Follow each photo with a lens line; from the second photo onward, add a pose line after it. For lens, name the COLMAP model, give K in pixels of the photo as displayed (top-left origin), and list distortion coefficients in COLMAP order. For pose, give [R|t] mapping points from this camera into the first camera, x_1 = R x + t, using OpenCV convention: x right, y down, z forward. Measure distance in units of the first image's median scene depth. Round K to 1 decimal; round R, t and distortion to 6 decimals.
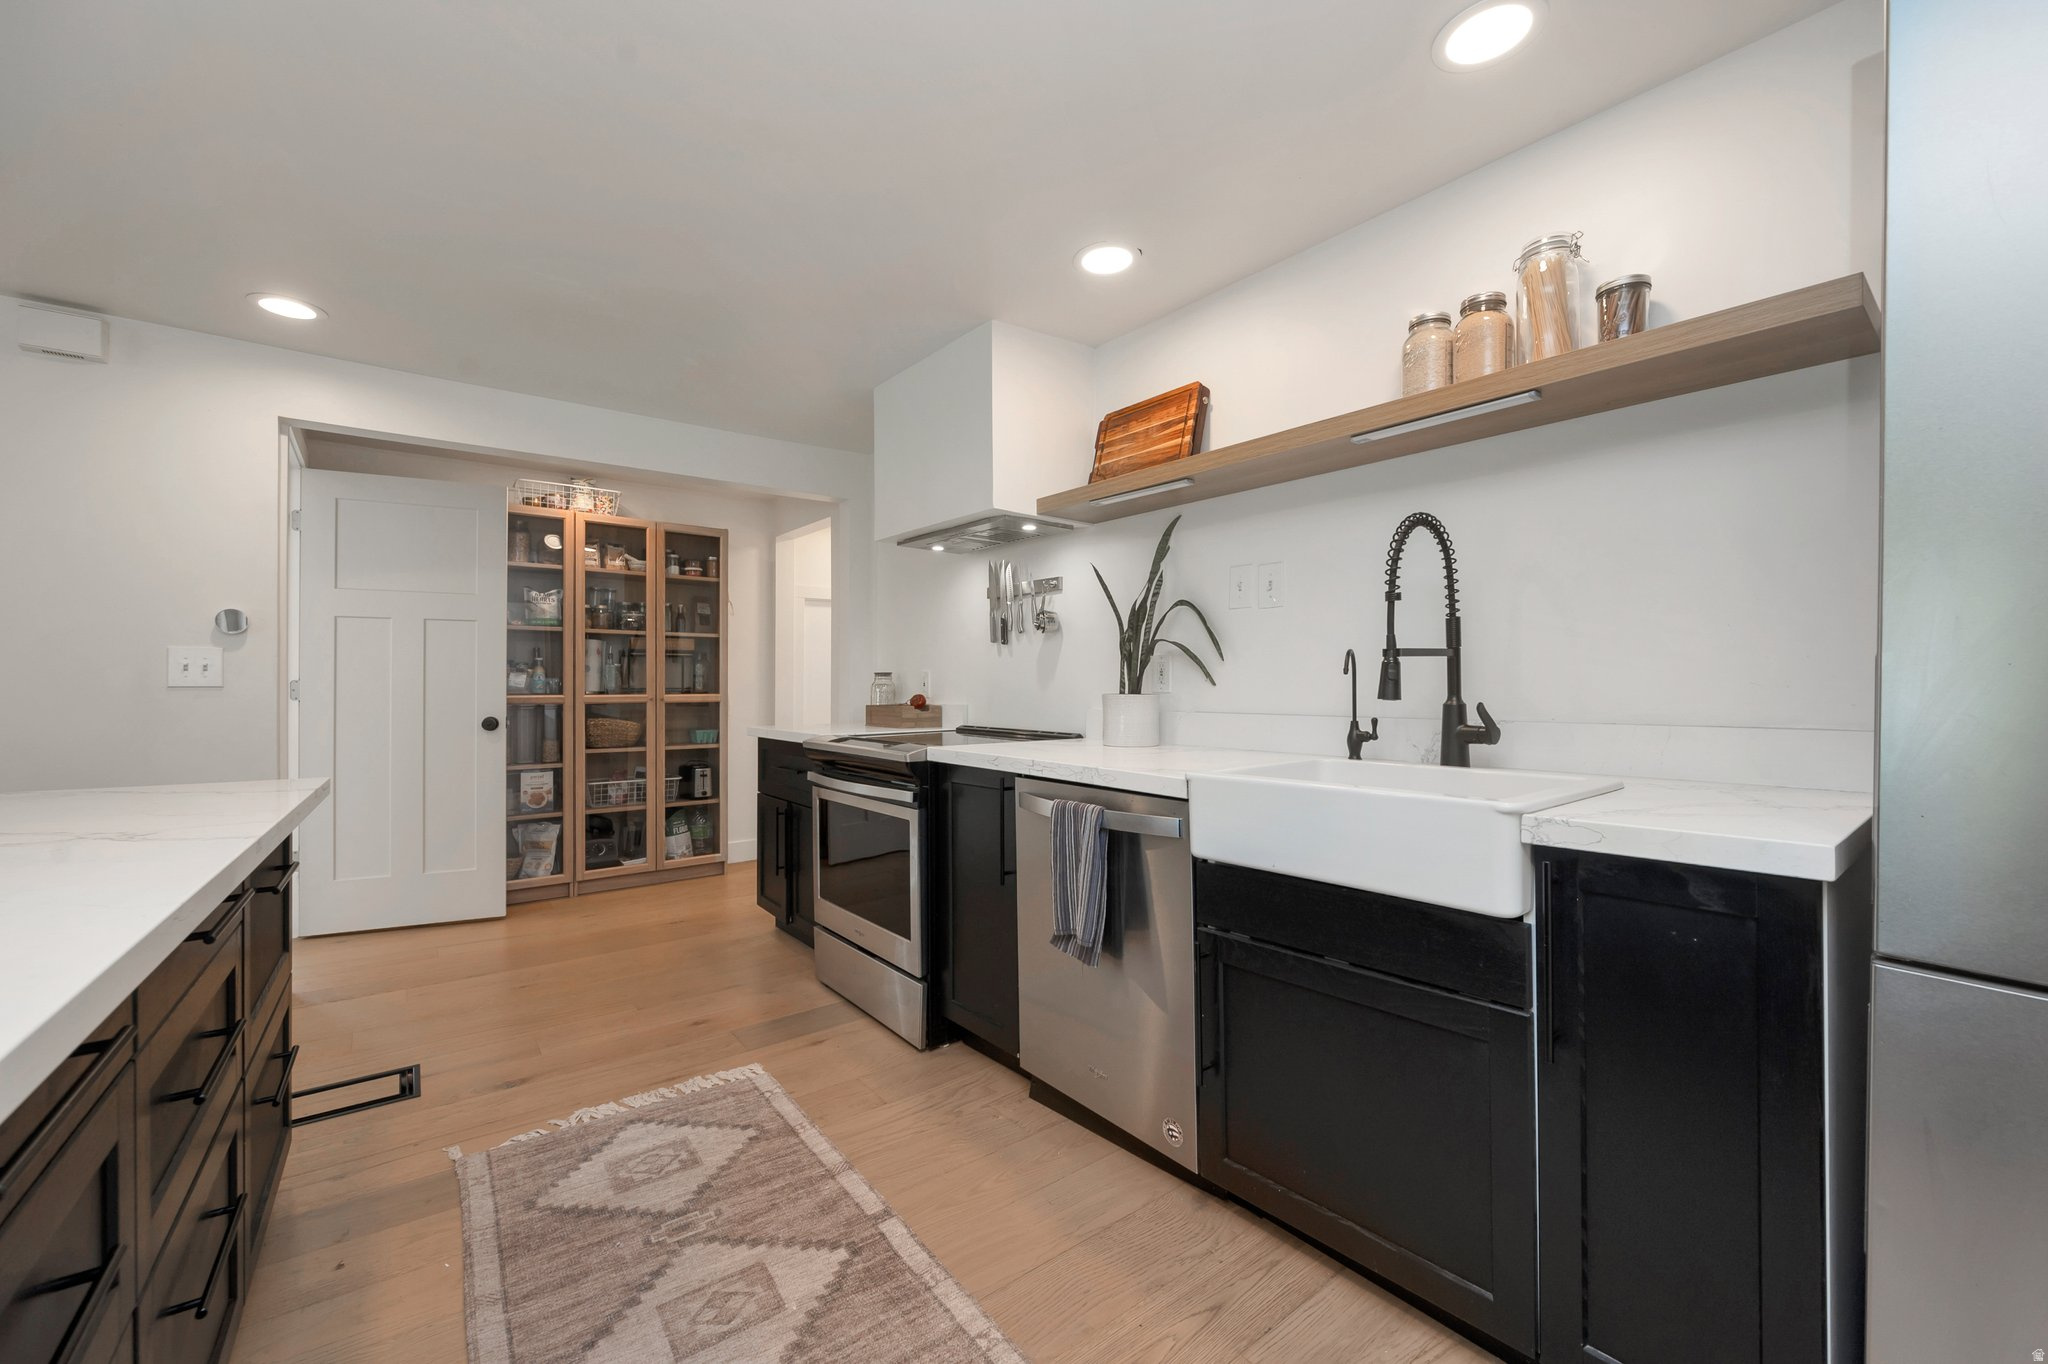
lens RADIAL K [[819.7, 0, 1019.5], [0, 819.7, 677.3], [0, 0, 1]] dist [-0.005617, -0.000016]
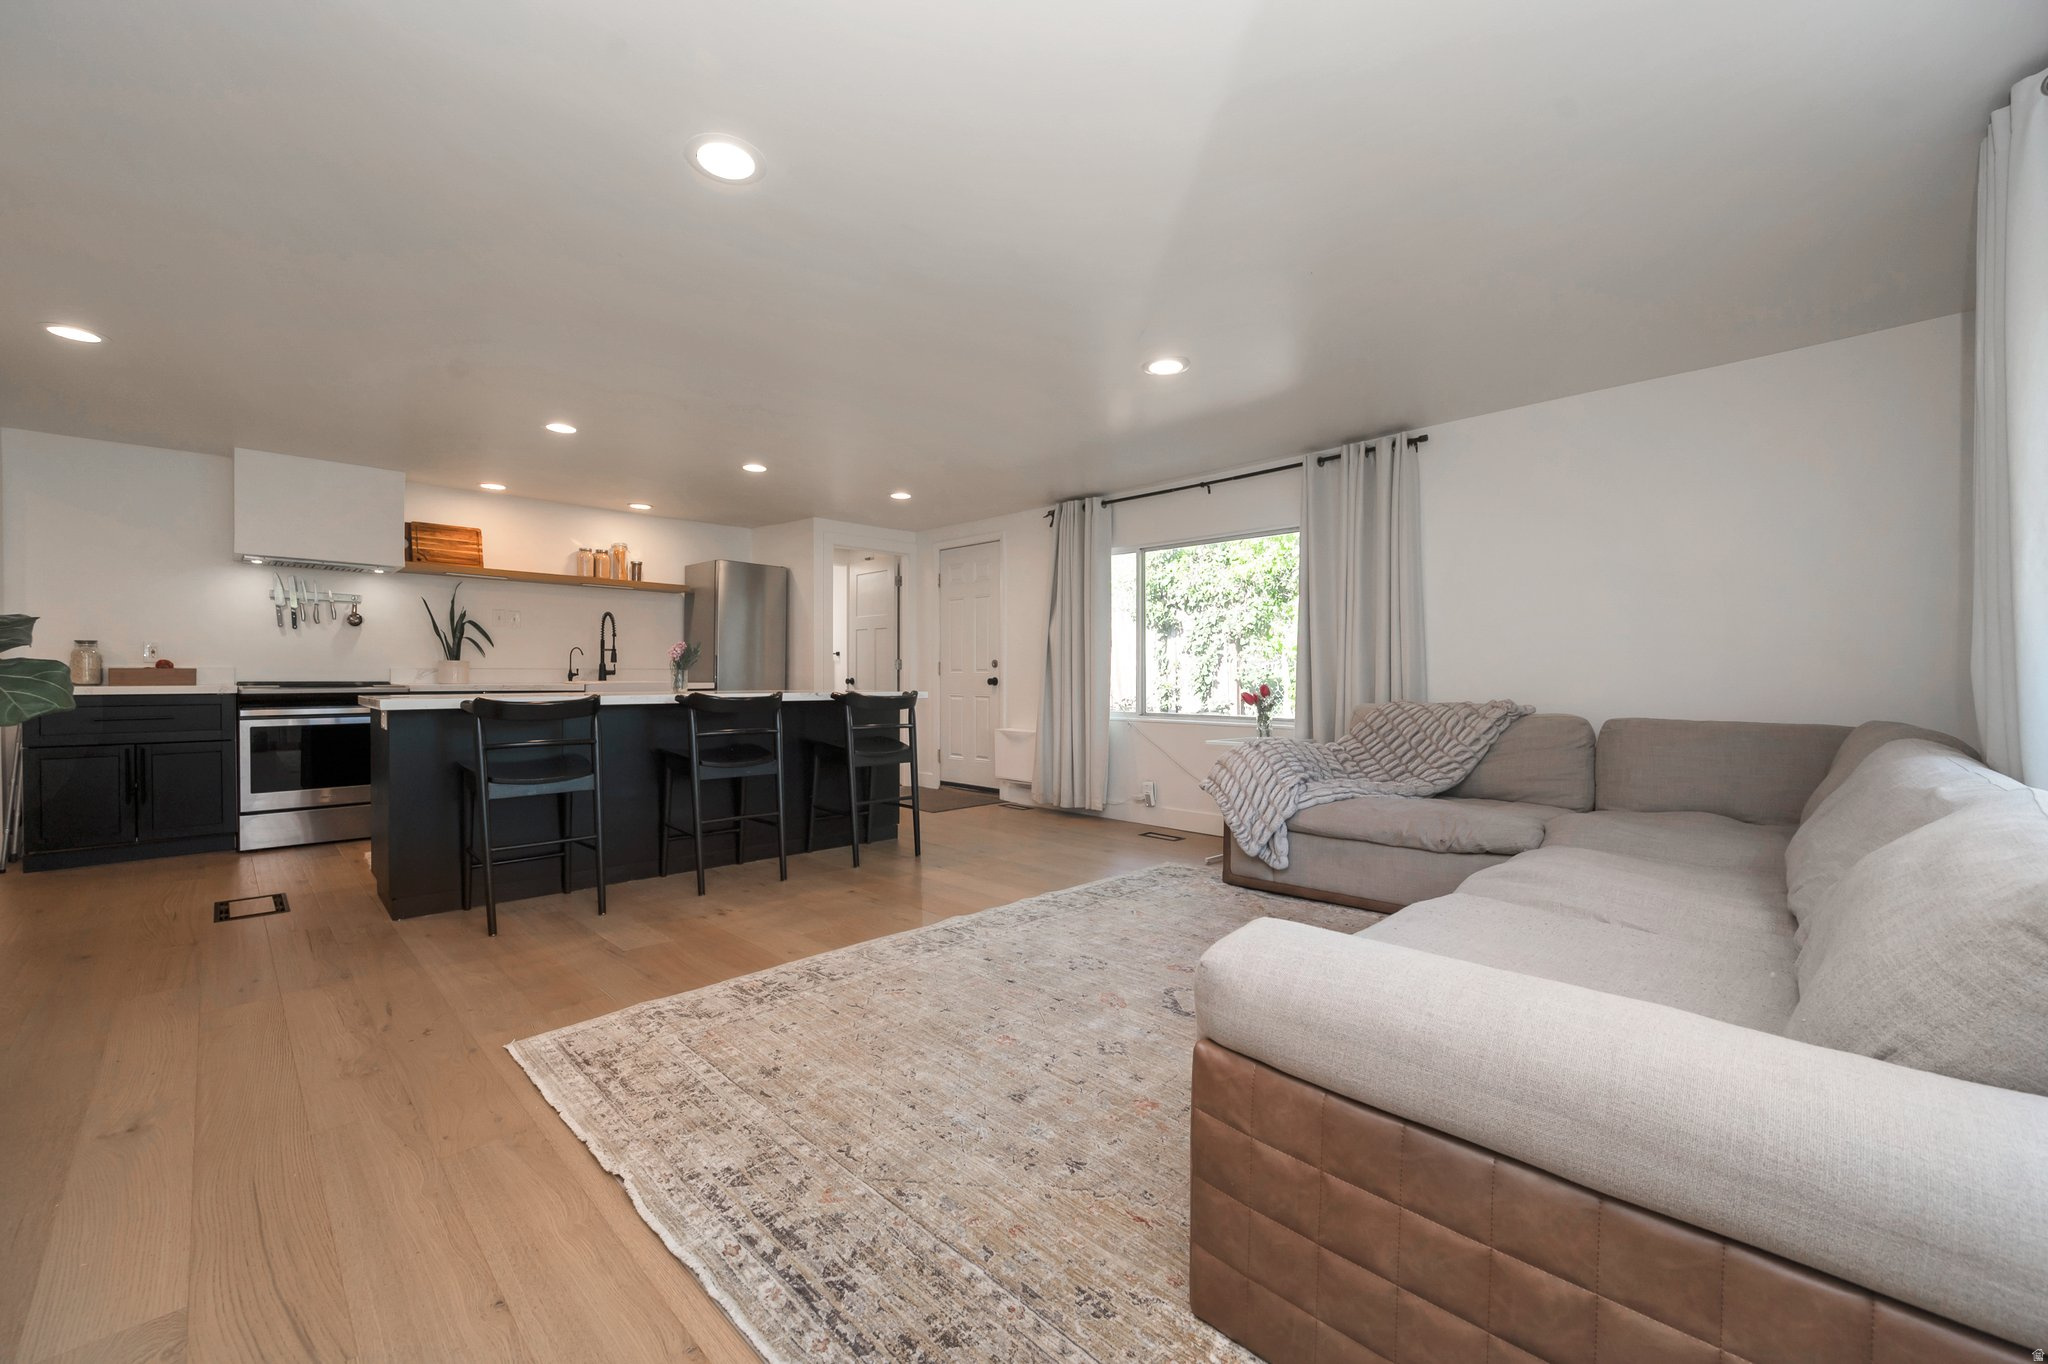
lens RADIAL K [[819.7, 0, 1006.8], [0, 819.7, 670.7], [0, 0, 1]] dist [-0.005617, -0.000016]
pose [[-0.128510, 0.000617, 0.991708, -2.307910], [-0.016156, 0.999866, -0.002716, 0.029865], [-0.991577, -0.016371, -0.128483, -0.216194]]
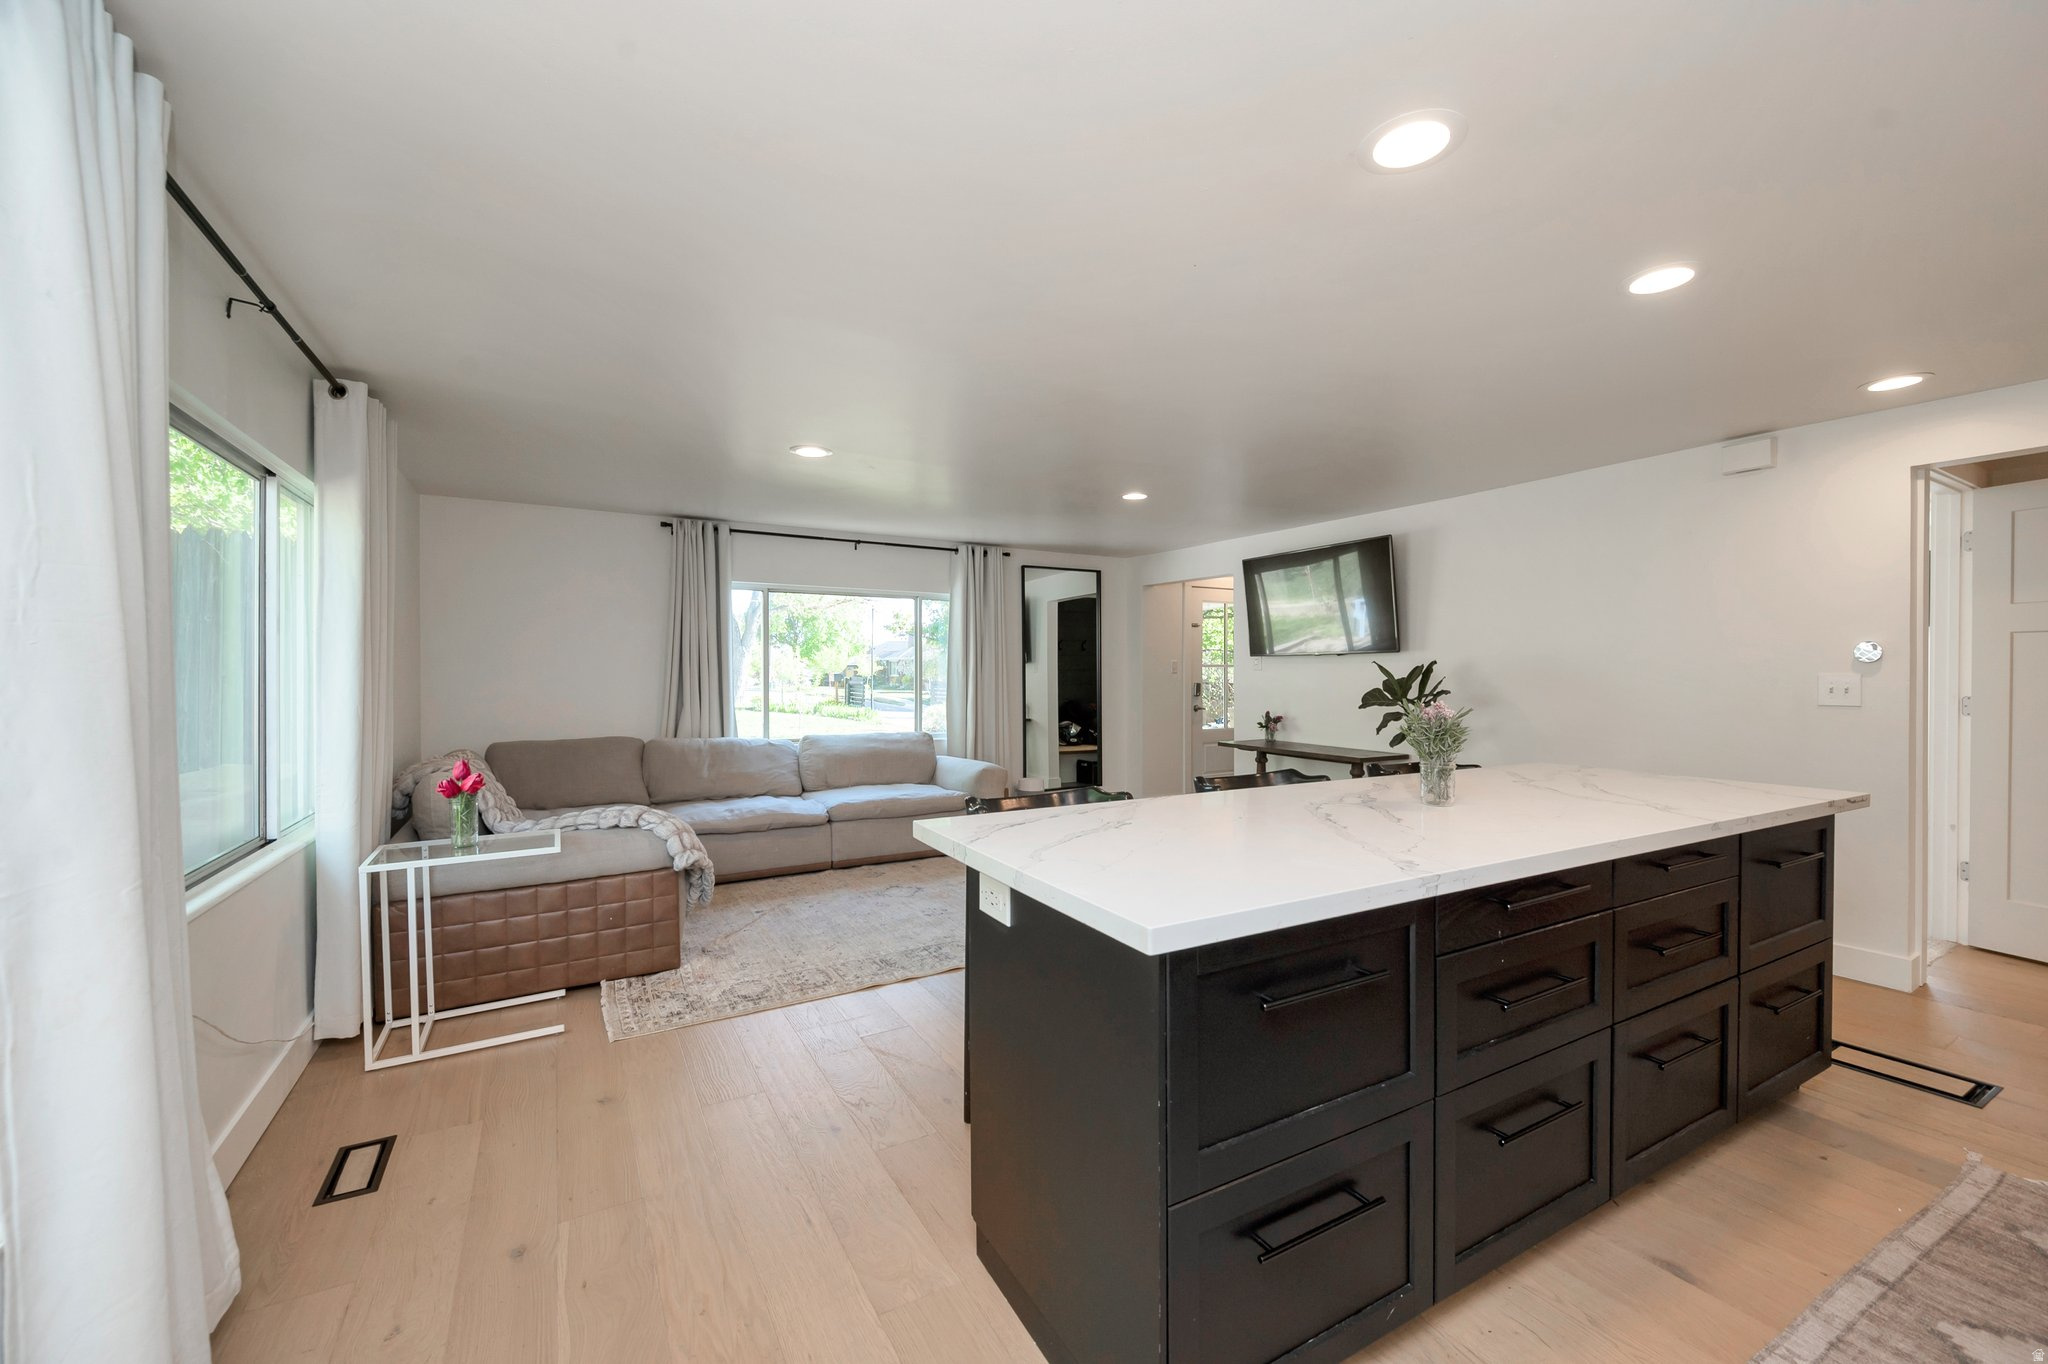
lens RADIAL K [[819.7, 0, 1024.9], [0, 819.7, 683.4], [0, 0, 1]] dist [-0.005617, -0.000016]
pose [[-0.119125, 0.007893, -0.992848, 0.346269], [0.018812, 0.999807, 0.005691, -0.053087], [0.992701, -0.018000, -0.119250, -0.078466]]
